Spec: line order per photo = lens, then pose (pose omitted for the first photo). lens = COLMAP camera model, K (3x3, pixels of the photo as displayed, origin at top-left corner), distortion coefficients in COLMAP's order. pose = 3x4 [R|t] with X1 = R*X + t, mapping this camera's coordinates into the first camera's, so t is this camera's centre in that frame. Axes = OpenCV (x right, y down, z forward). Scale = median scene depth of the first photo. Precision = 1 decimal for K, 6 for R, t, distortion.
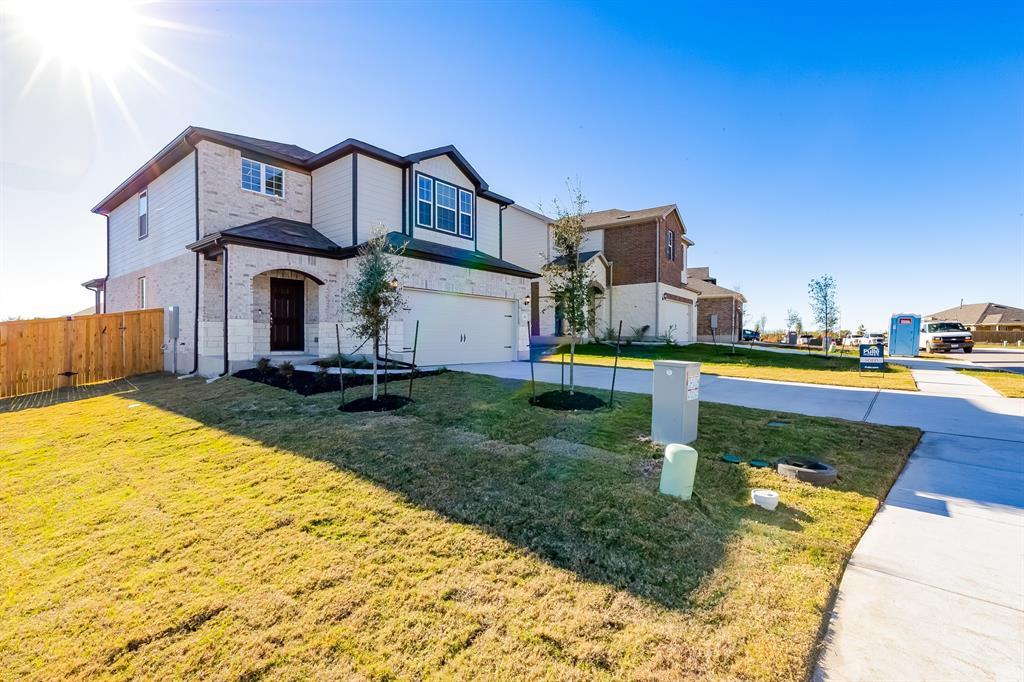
lens RADIAL K [[463.0, 0, 511.7], [0, 463.0, 342.4], [0, 0, 1]] dist [0.000253, -0.000294]
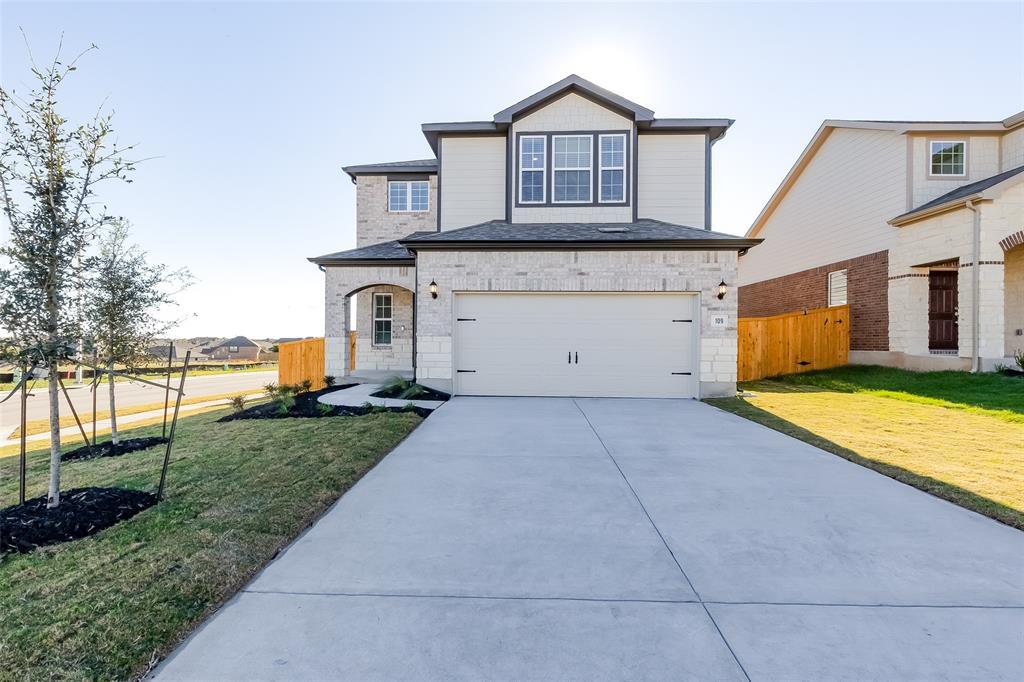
lens RADIAL K [[463.0, 0, 511.7], [0, 463.0, 342.4], [0, 0, 1]] dist [0.000253, -0.000294]
pose [[0.586484, -0.002522, -0.809957, 0.383263], [-0.009218, 0.999910, -0.009788, -0.024859], [0.809909, 0.013206, 0.586407, 0.549481]]
